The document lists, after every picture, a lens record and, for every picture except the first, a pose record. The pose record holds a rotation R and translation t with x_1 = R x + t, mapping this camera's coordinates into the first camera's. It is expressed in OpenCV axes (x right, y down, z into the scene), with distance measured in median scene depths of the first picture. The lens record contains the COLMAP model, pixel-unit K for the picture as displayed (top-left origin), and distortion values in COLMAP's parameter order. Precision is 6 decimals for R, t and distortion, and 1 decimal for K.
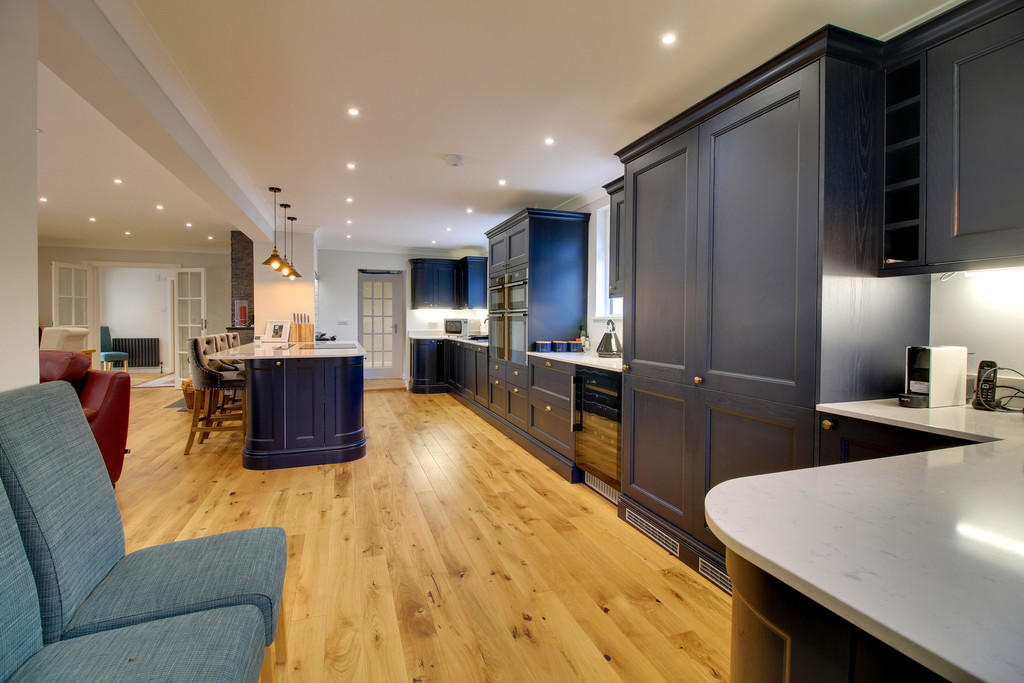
lens RADIAL K [[471.4, 0, 513.8], [0, 471.4, 336.2], [0, 0, 1]] dist [-0.016439, -0.000266]
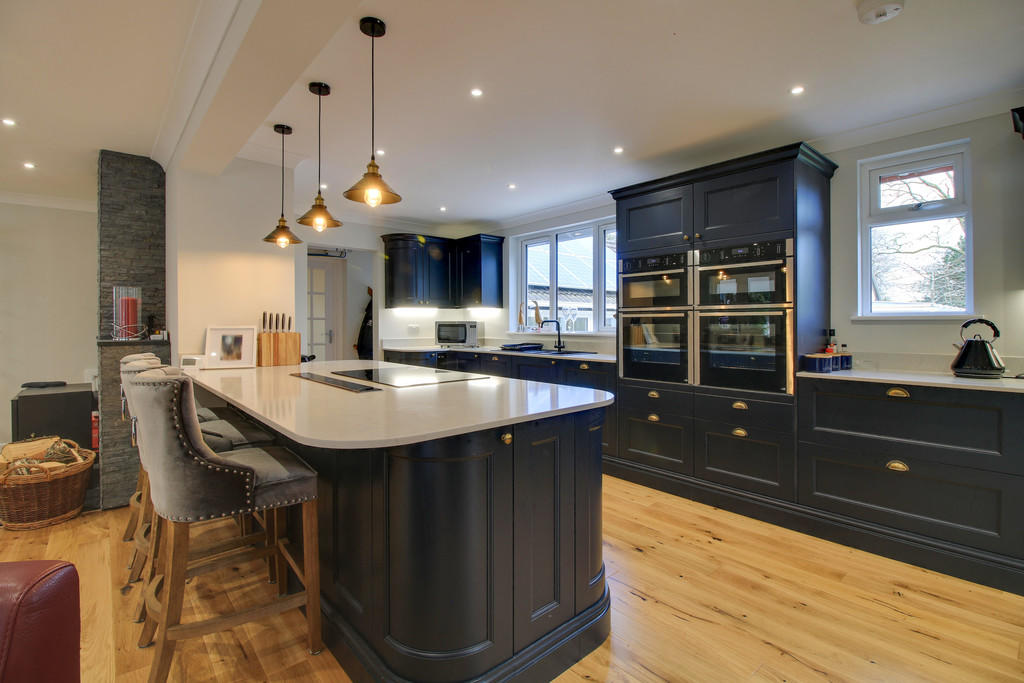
lens RADIAL K [[471.4, 0, 501.4], [0, 471.4, 320.1], [0, 0, 1]] dist [-0.016439, -0.000266]
pose [[0.931600, -0.006233, 0.363431, -0.404657], [0.020641, 0.999147, -0.035774, -0.015536], [-0.362898, 0.040829, 0.930934, 0.404338]]
